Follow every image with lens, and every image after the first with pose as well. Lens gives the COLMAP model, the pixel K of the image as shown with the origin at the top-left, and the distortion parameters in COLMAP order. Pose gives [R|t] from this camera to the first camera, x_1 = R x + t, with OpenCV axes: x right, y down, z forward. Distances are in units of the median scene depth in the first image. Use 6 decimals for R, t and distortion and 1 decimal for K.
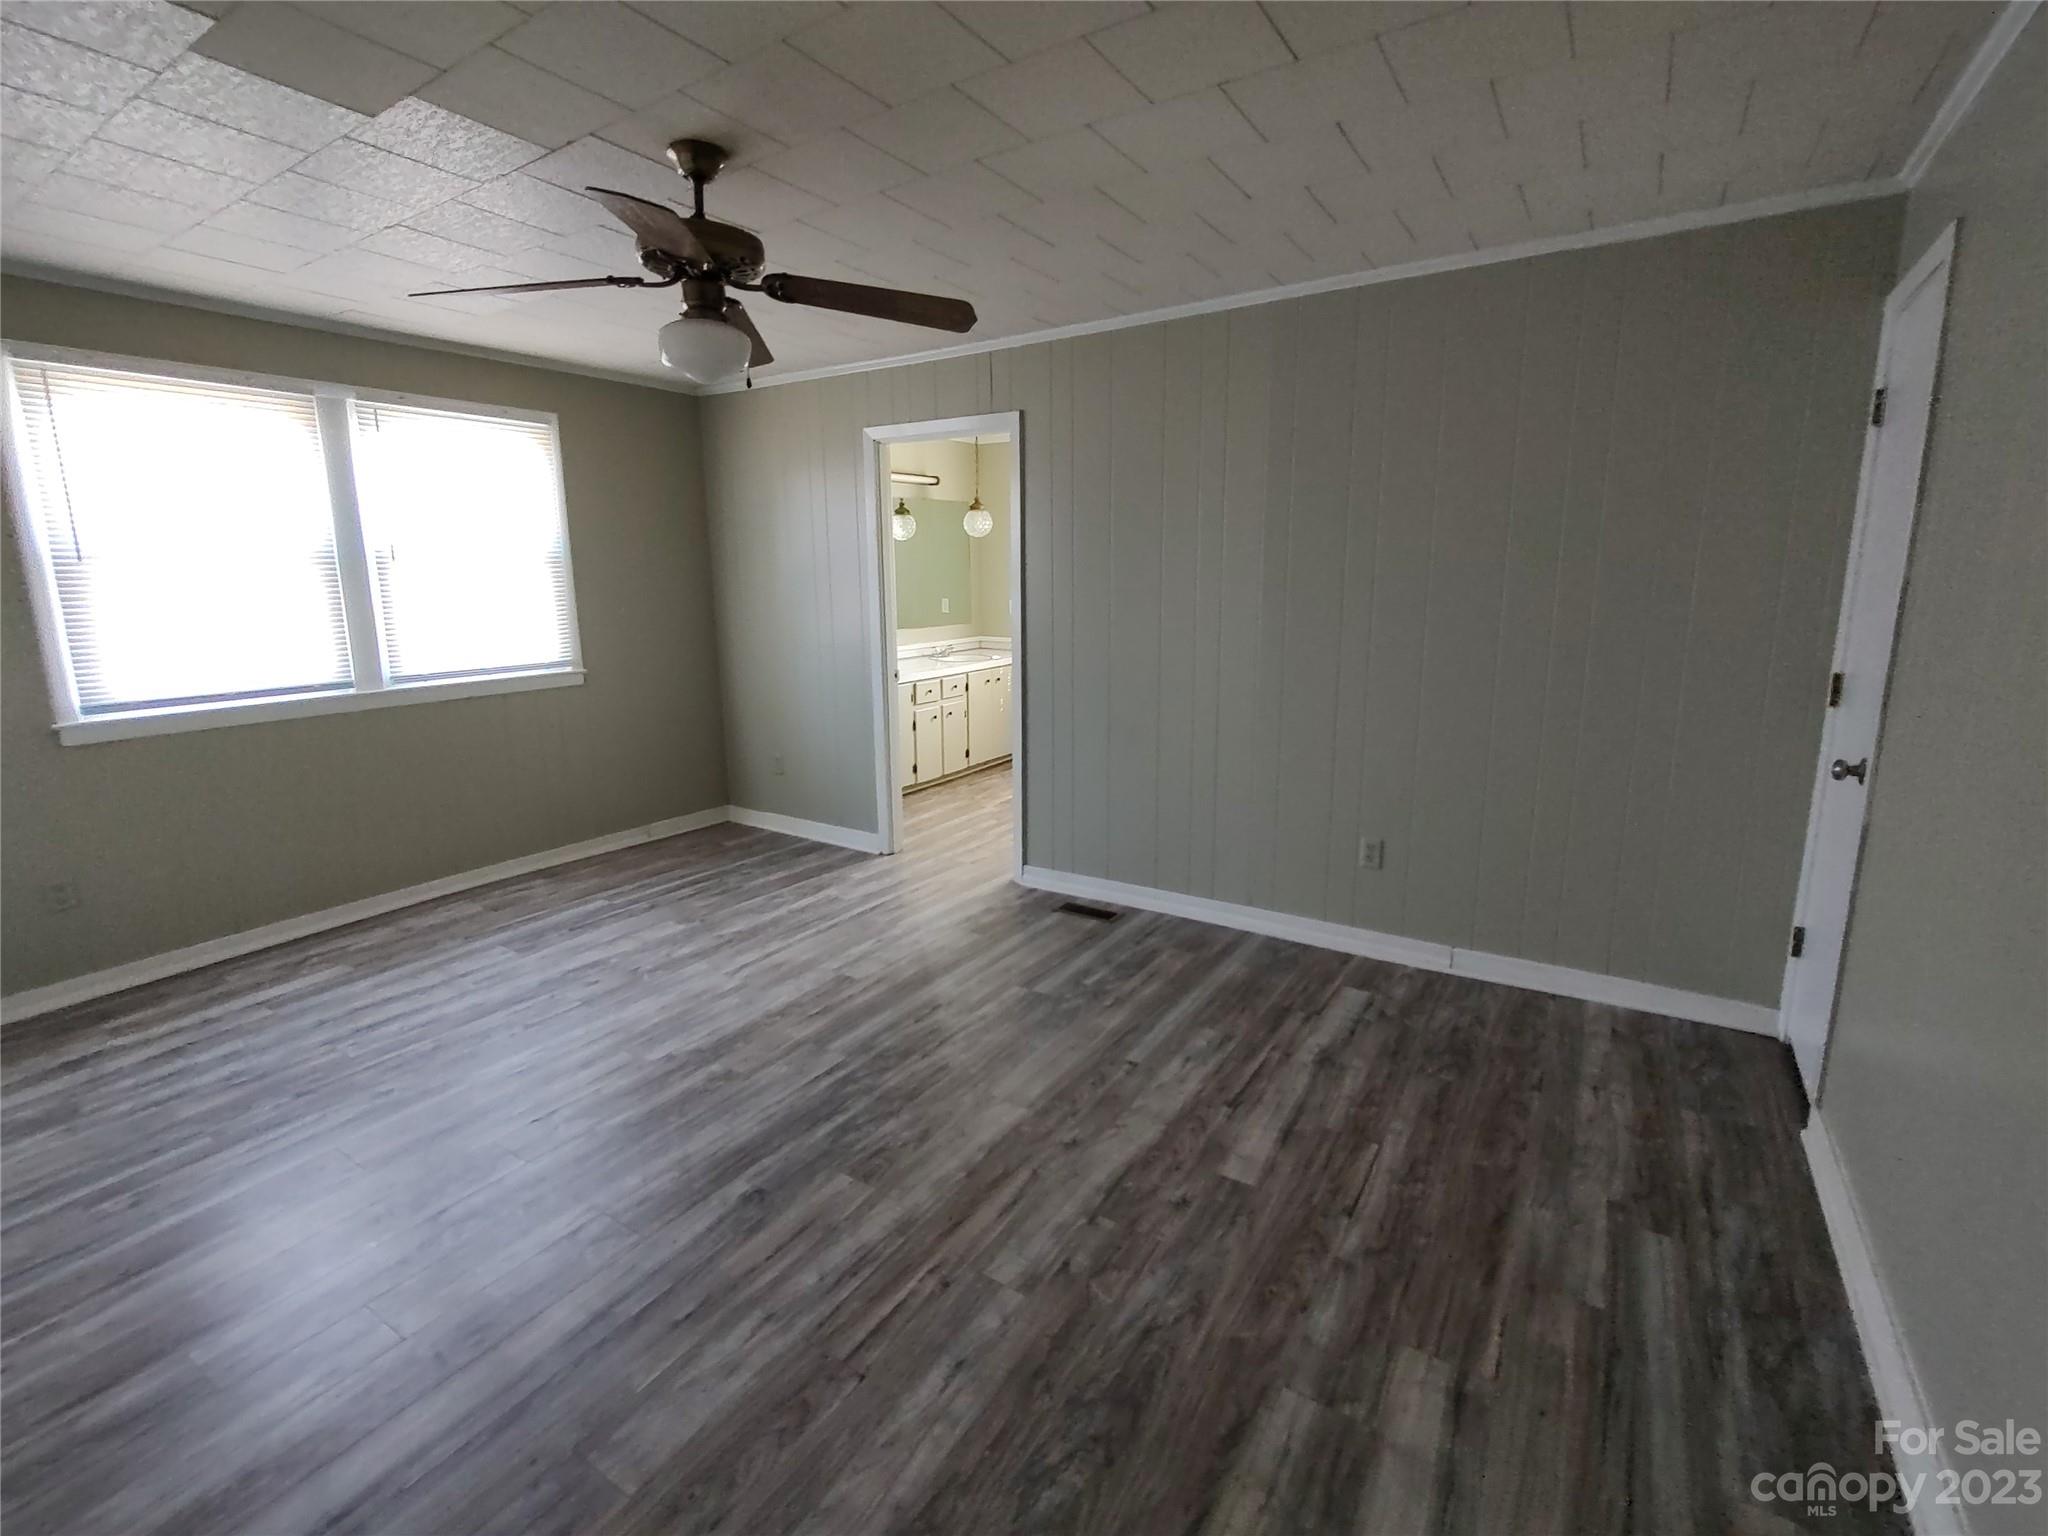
lens RADIAL K [[932.4, 0, 1024.0], [0, 932.4, 768.0], [0, 0, 1]] dist [-0.001732, 0.000302]
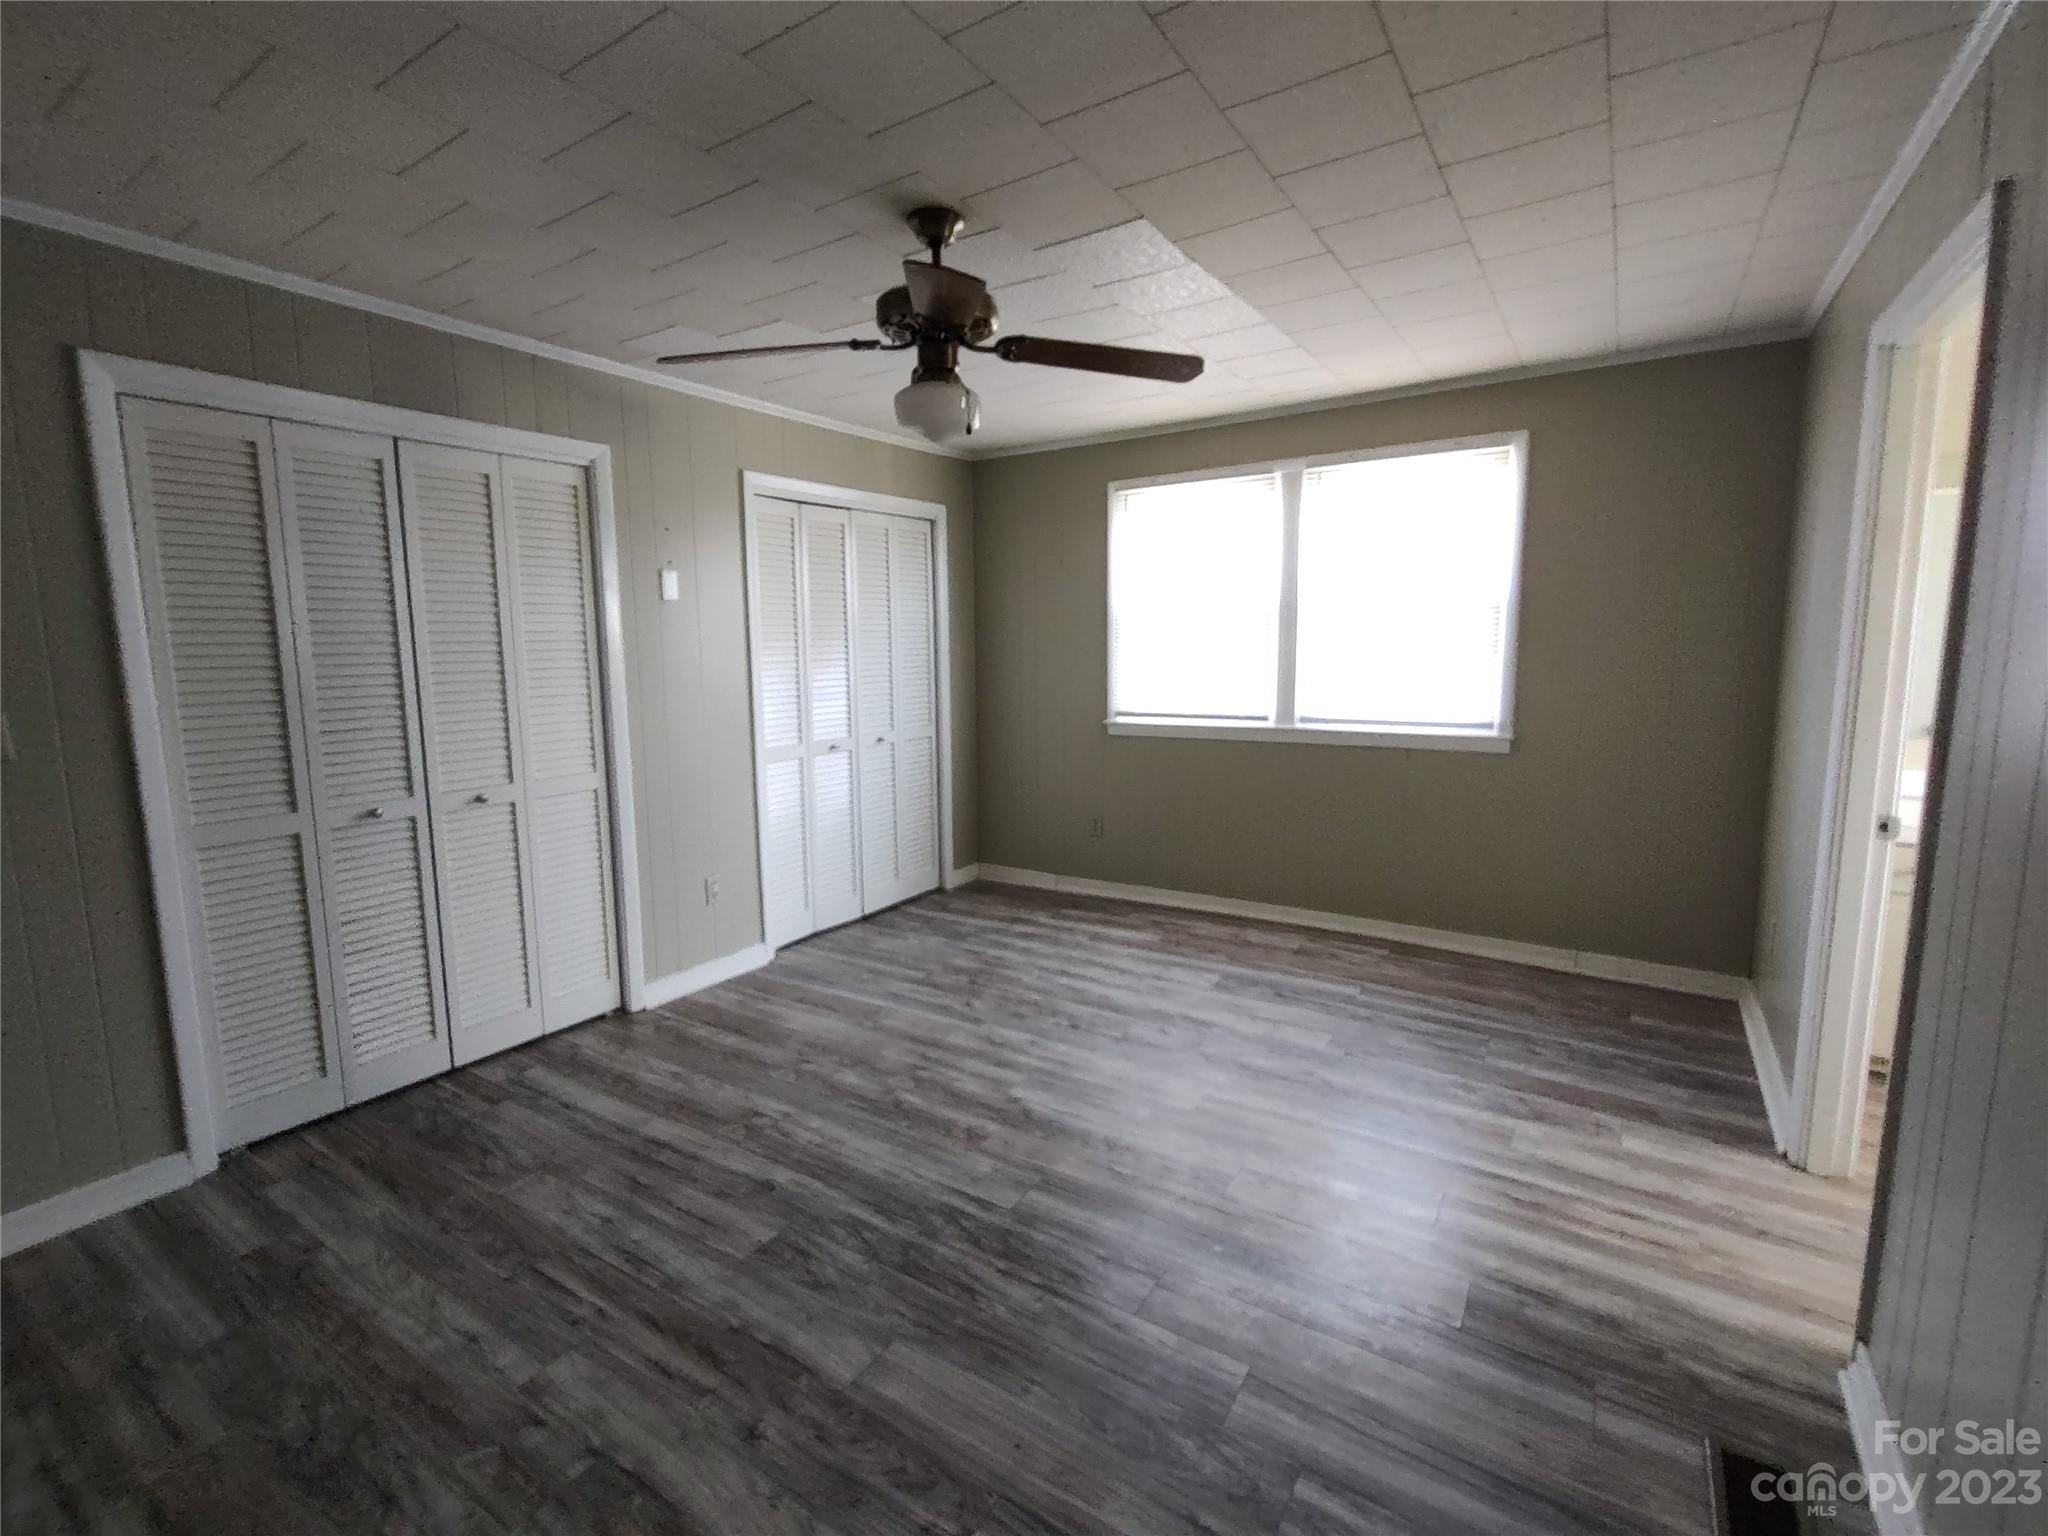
lens RADIAL K [[927.2, 0, 1026.6], [0, 927.2, 767.3], [0, 0, 1]] dist [-0.001874, 0.000080]
pose [[-0.020182, 0.152442, -0.988106, 0.496981], [-0.188731, 0.969958, 0.153497, -0.176014], [0.981821, 0.189585, 0.009195, 0.822782]]
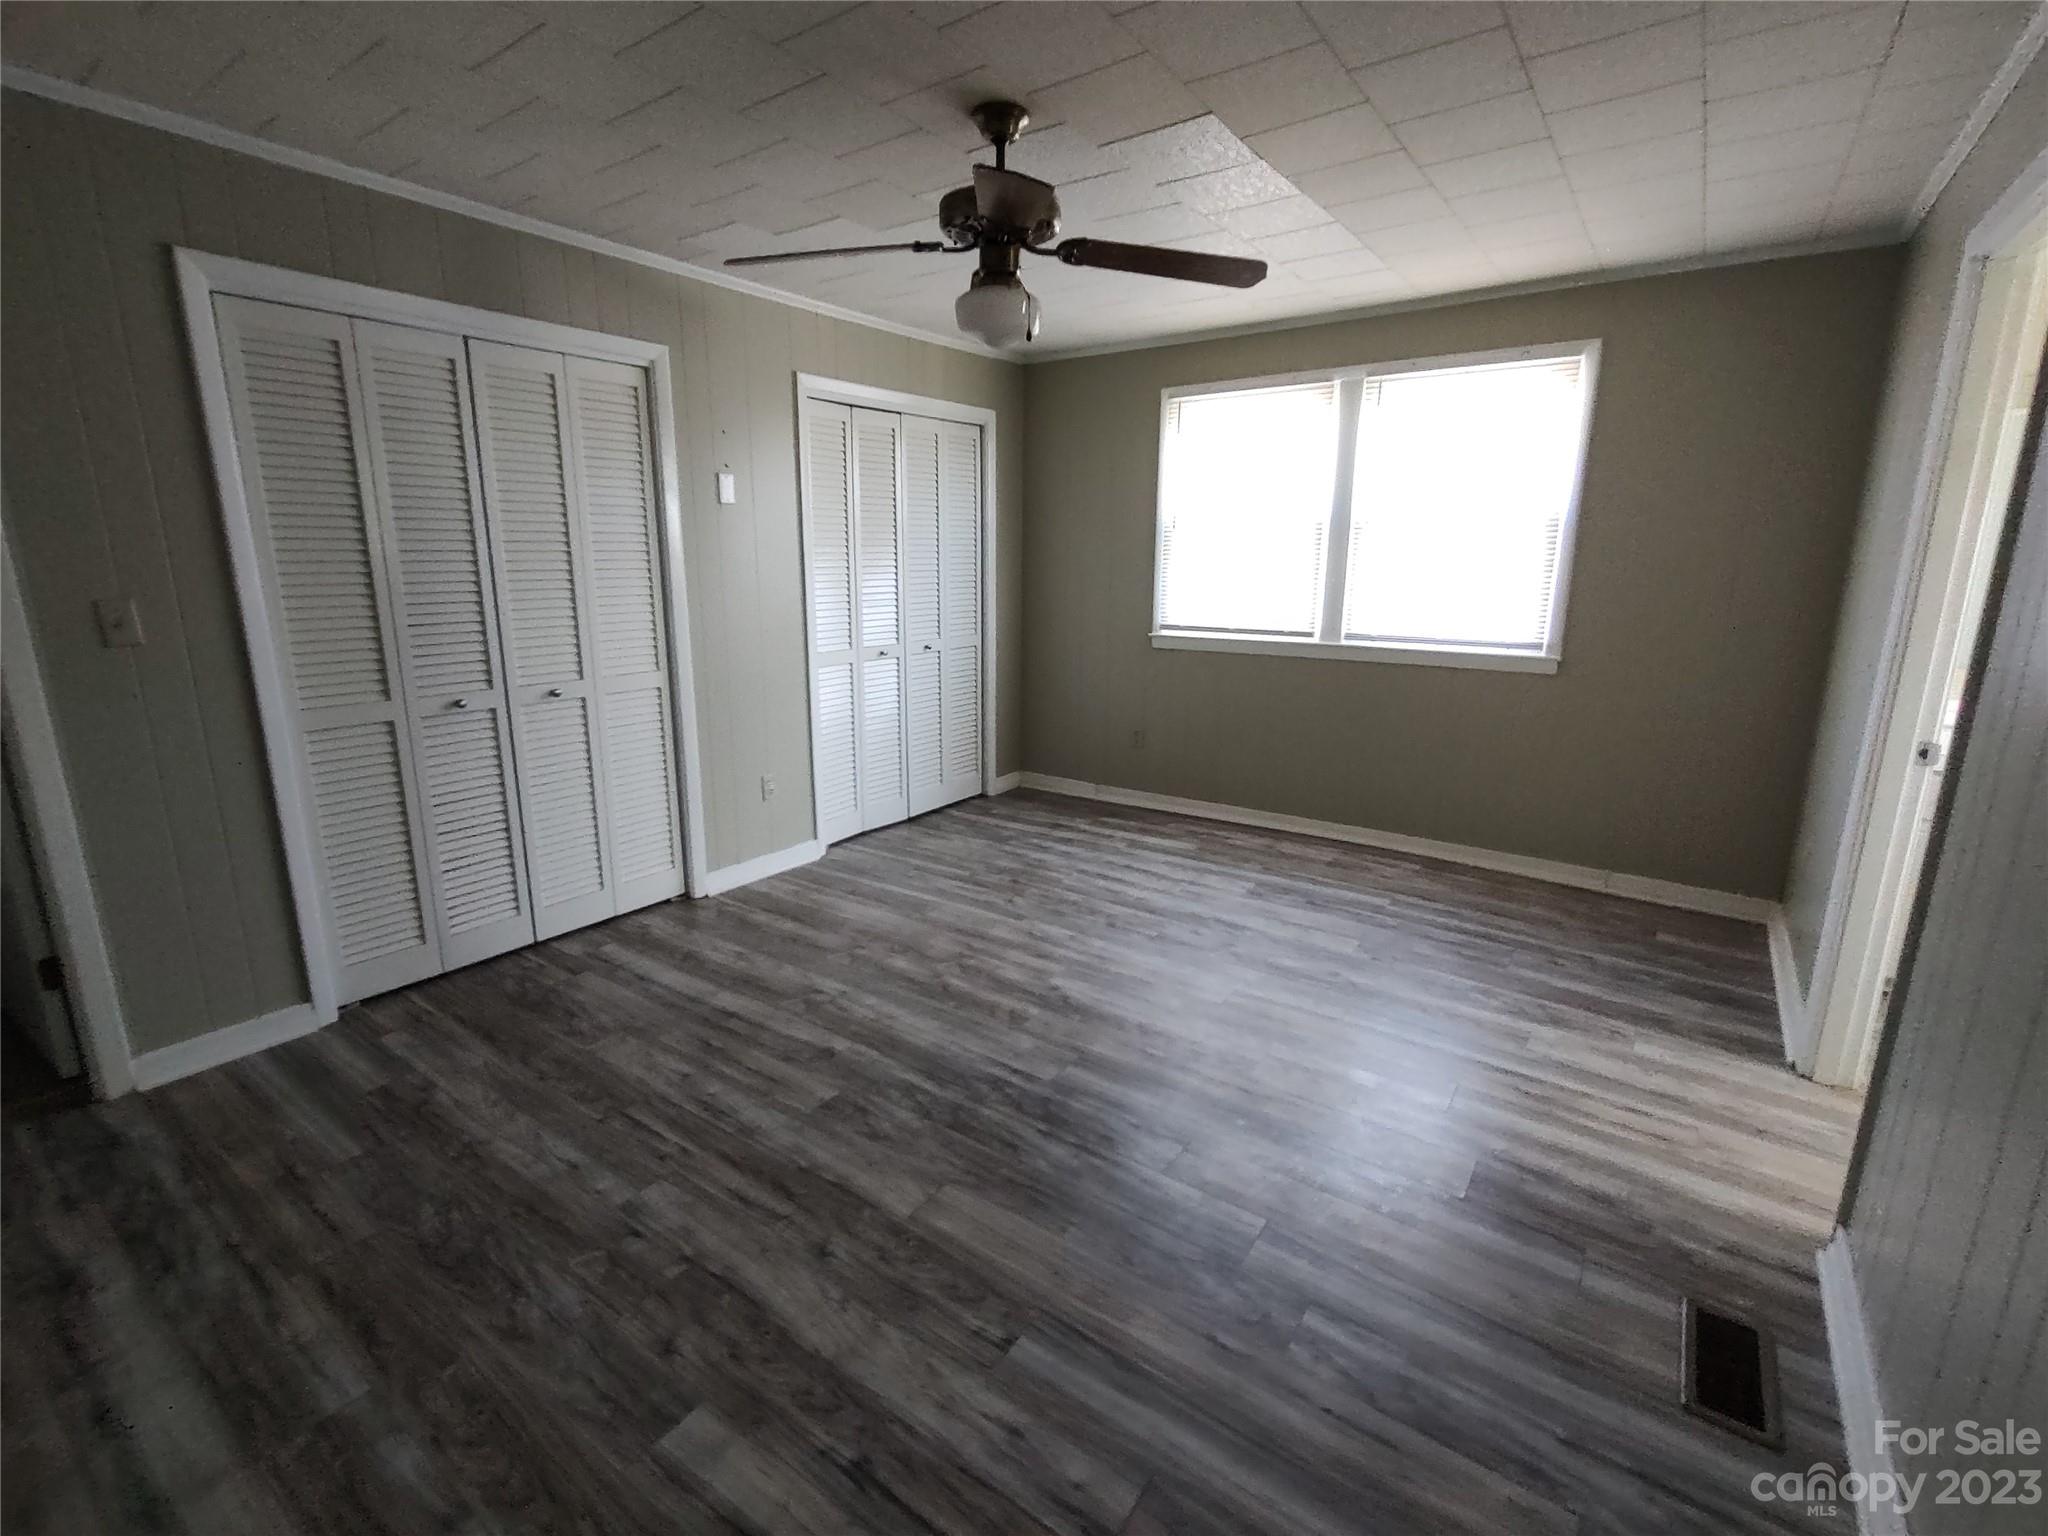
lens RADIAL K [[932.4, 0, 1024.0], [0, 932.4, 768.0], [0, 0, 1]] dist [-0.001732, 0.000302]
pose [[-0.065947, 0.240860, -0.968317, 0.537660], [-0.205175, 0.946419, 0.249387, -0.171796], [0.976501, 0.215121, -0.012995, 0.813859]]
